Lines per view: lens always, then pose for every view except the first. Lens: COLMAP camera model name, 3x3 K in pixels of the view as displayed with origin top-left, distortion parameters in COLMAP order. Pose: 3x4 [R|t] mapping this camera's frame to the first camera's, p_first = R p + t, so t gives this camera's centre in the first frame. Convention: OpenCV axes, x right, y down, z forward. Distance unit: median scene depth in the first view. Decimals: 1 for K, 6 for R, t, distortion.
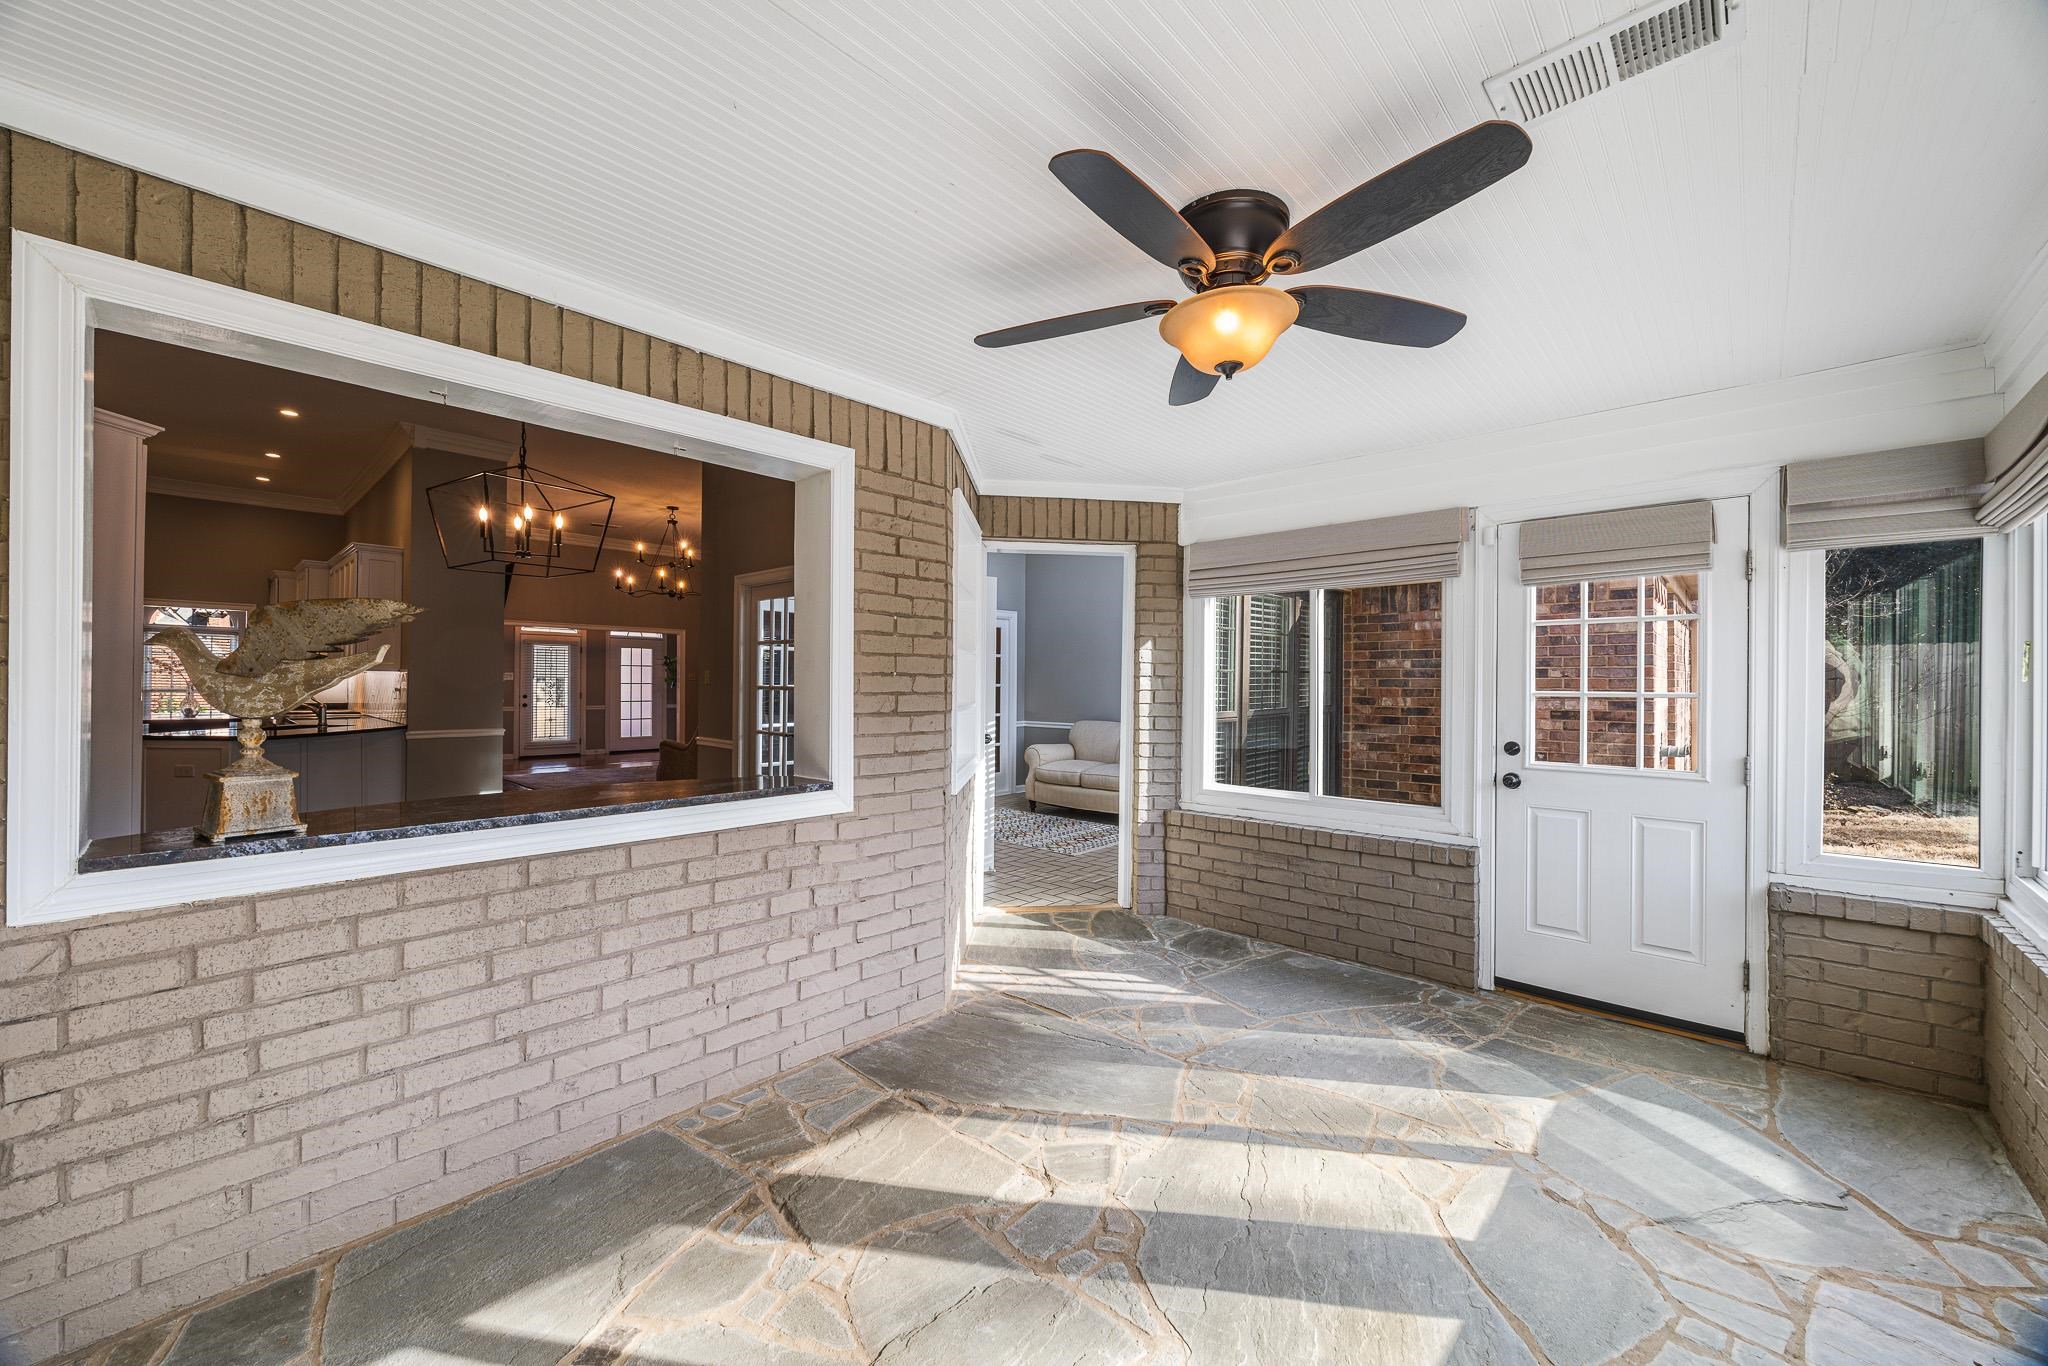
lens RADIAL K [[787.2, 0, 1020.7], [0, 787.2, 686.5], [0, 0, 1]] dist [-0.006259, -0.000006]
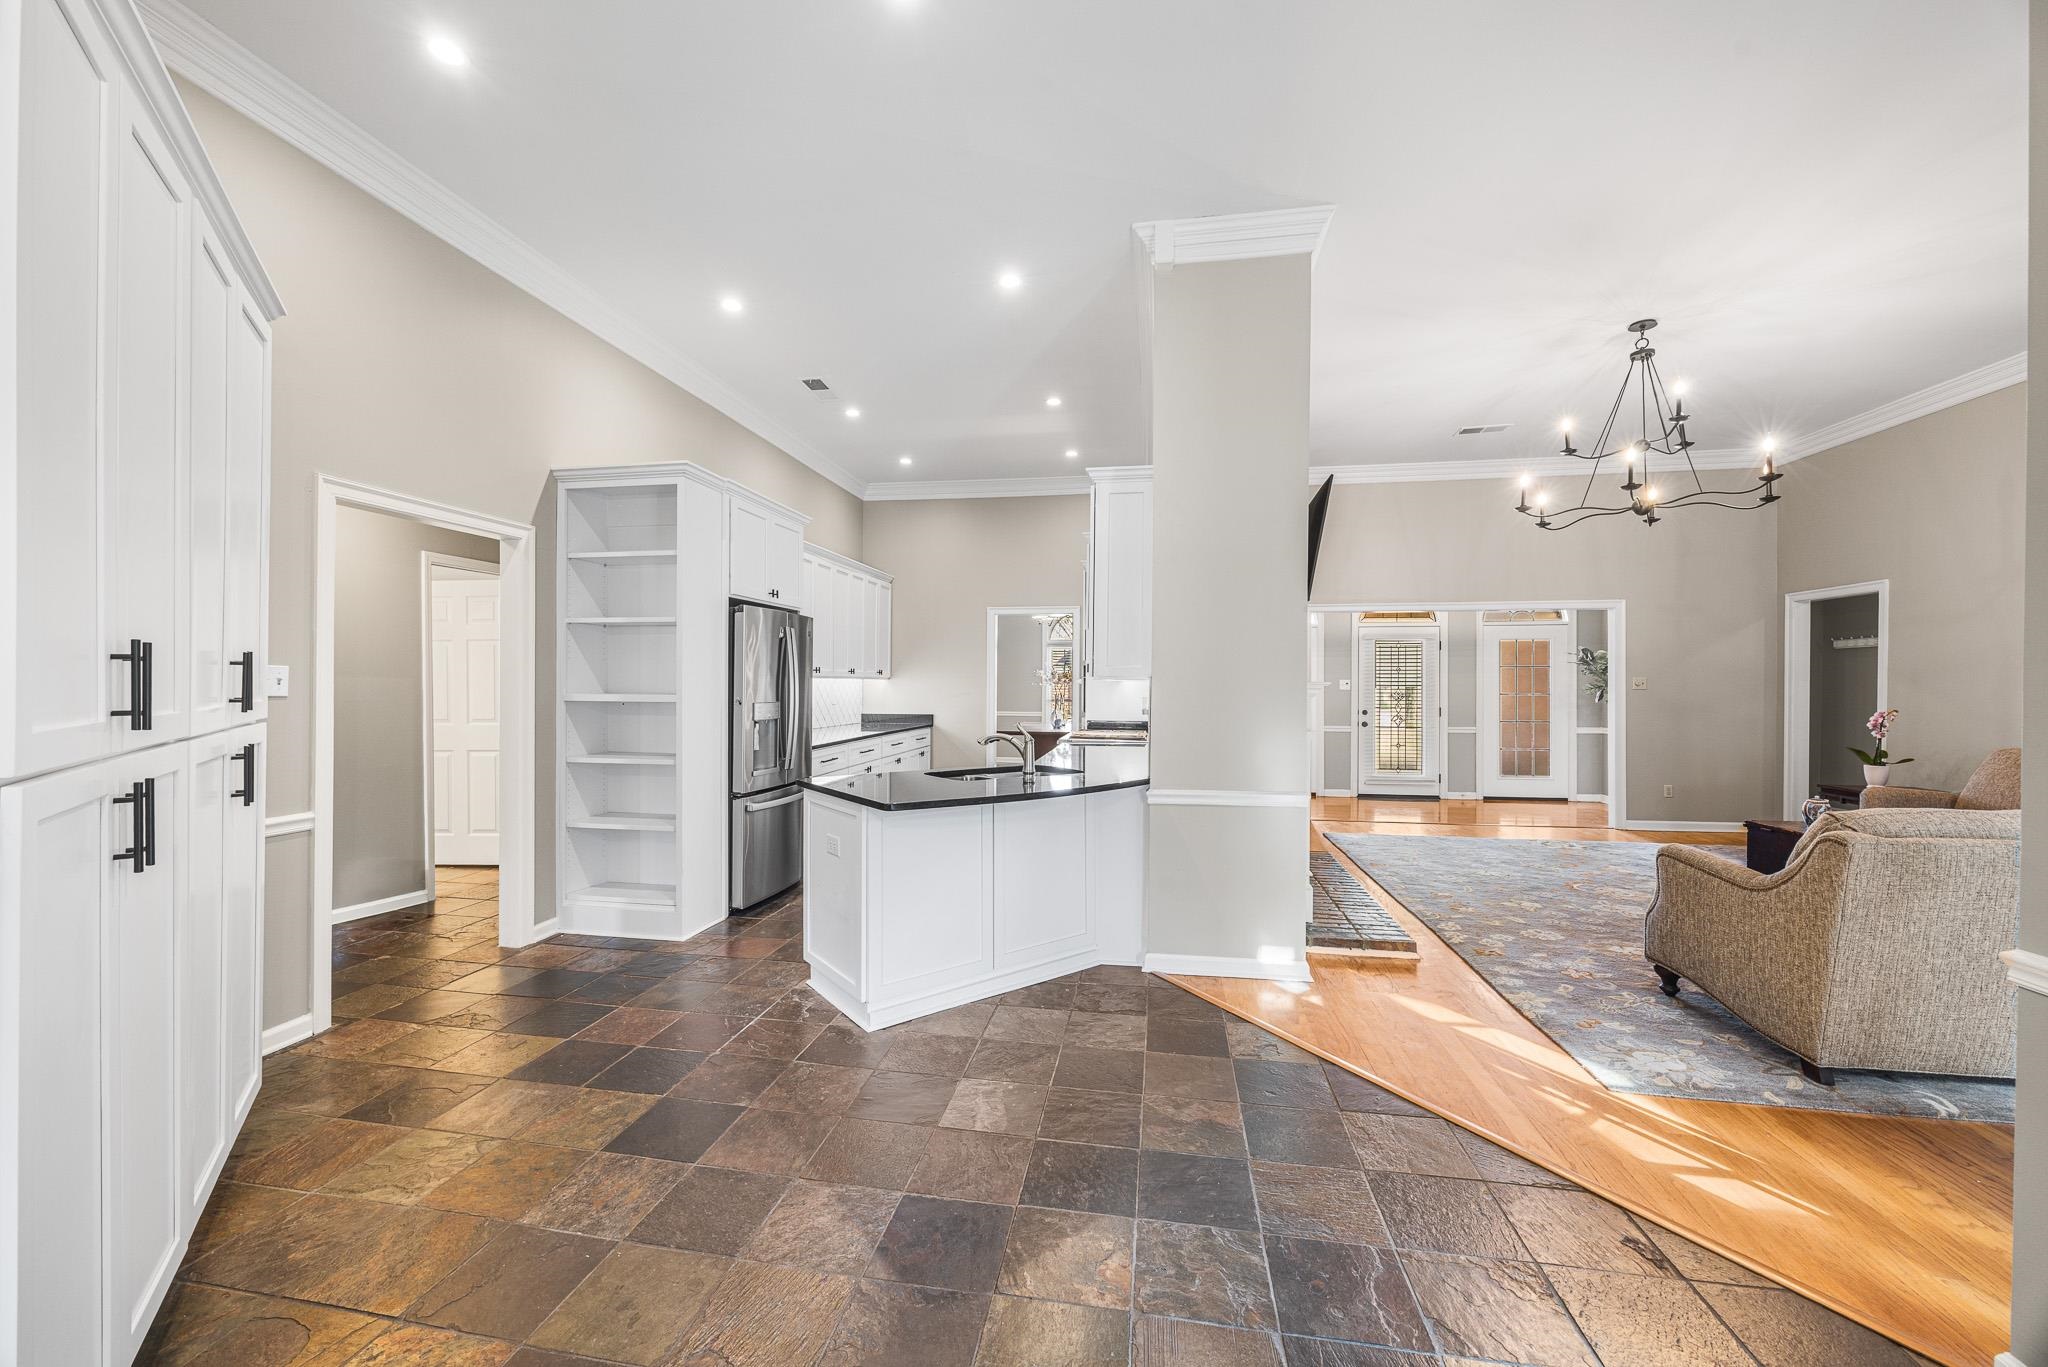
lens RADIAL K [[787.2, 0, 1020.7], [0, 787.2, 687.0], [0, 0, 1]] dist [-0.006259, -0.000006]
pose [[0.548304, 0.000234, -0.836279, -0.228874], [-0.003470, 0.999992, -0.001996, -0.008239], [0.836272, 0.003996, 0.548301, 0.387299]]
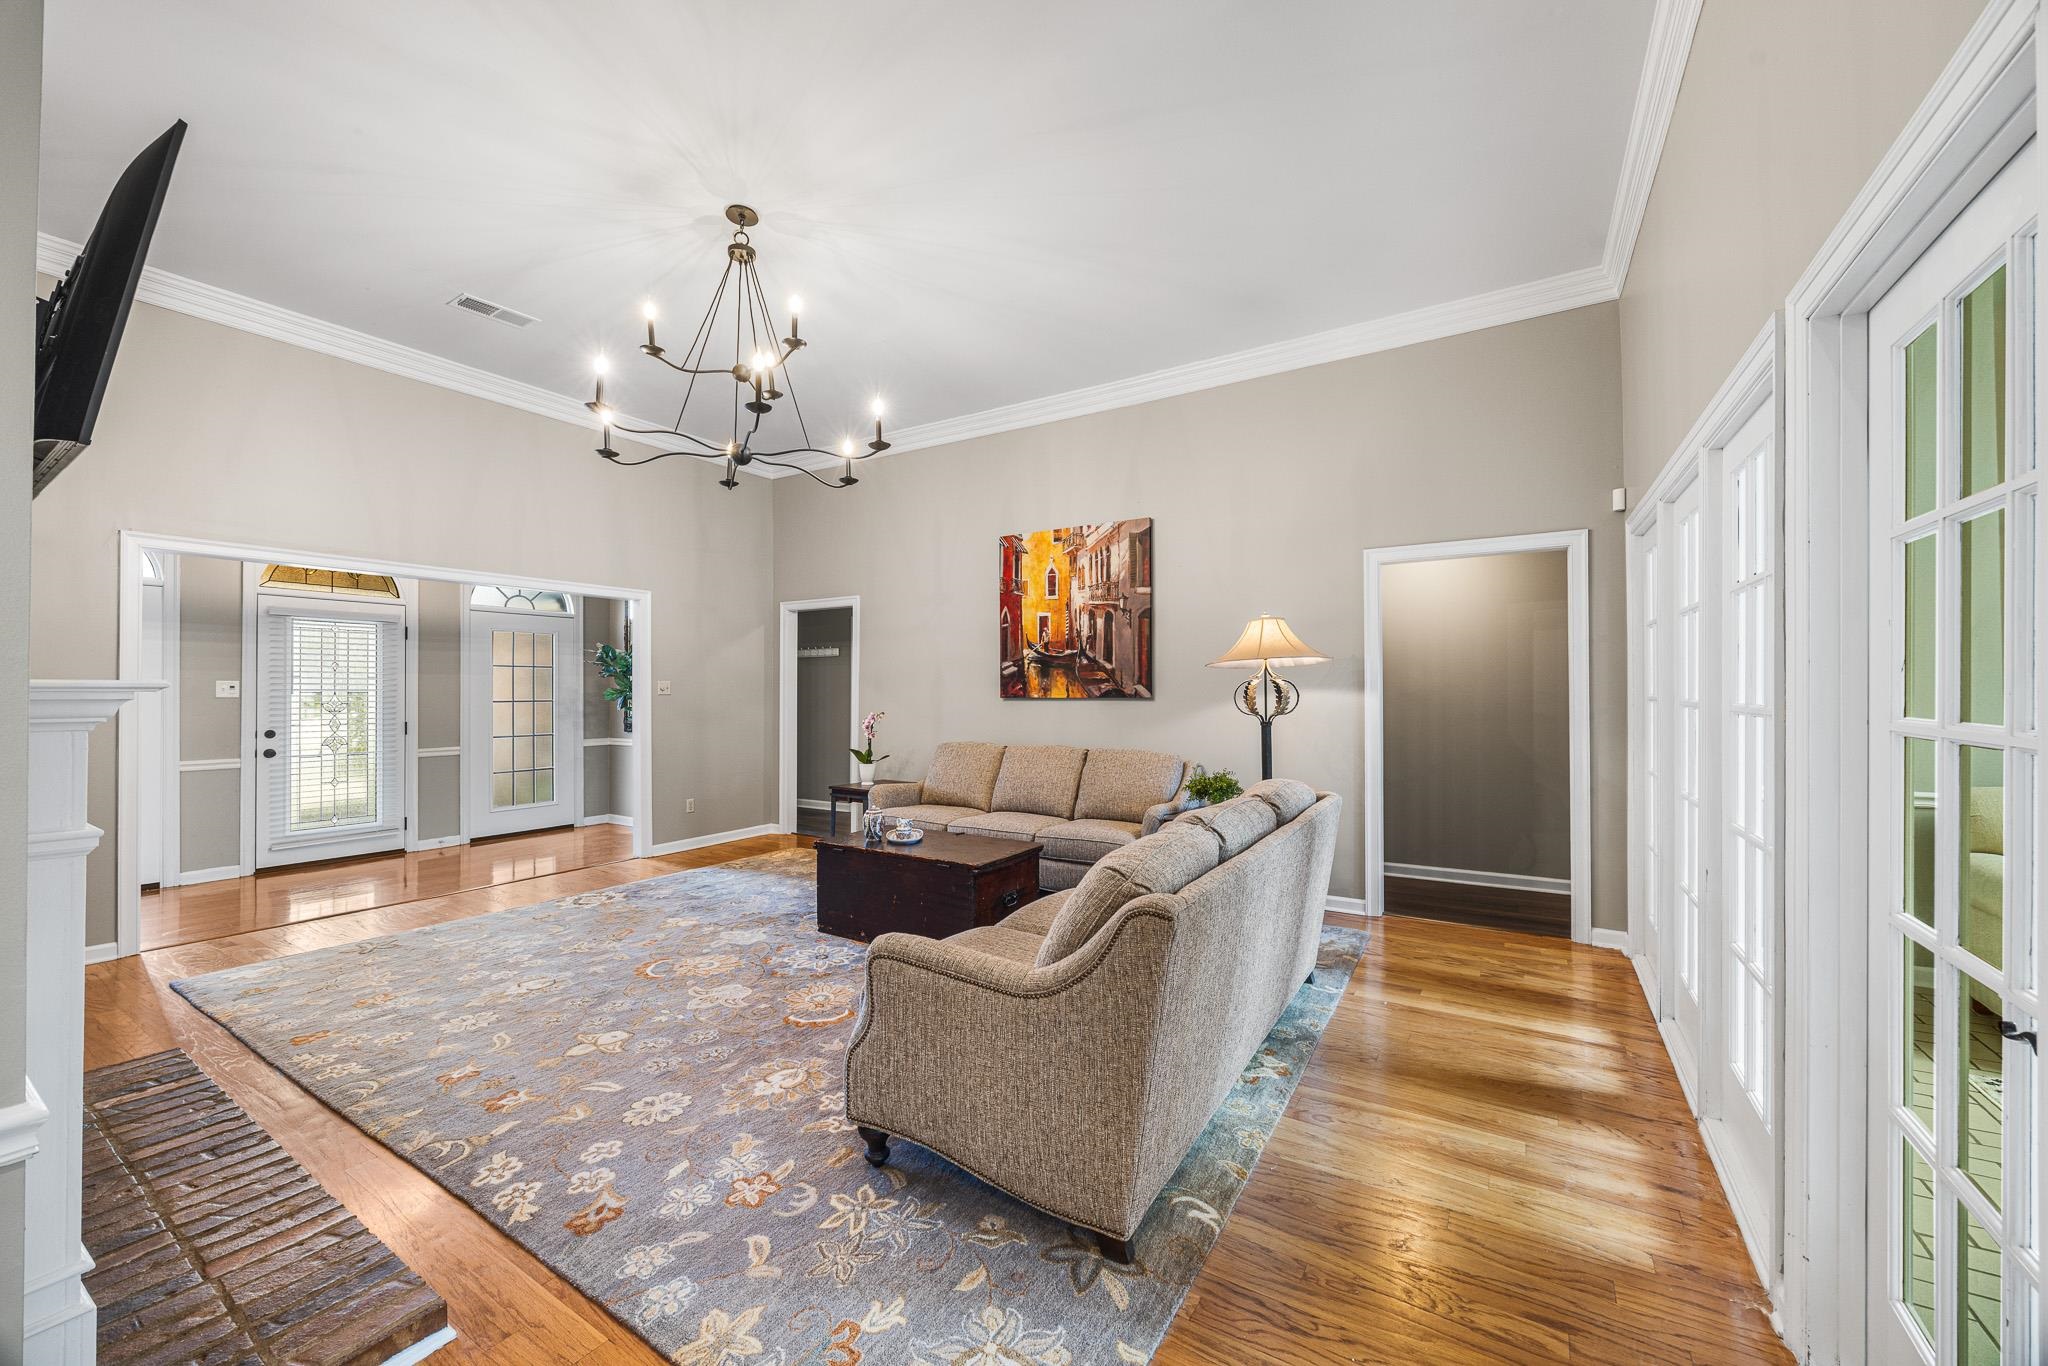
lens RADIAL K [[787.2, 0, 1020.7], [0, 787.2, 686.5], [0, 0, 1]] dist [-0.006259, -0.000006]
pose [[0.981712, -0.001399, 0.190366, -0.346913], [0.003168, 0.999955, -0.008986, -0.009038], [-0.190345, 0.009425, 0.981672, 0.561980]]
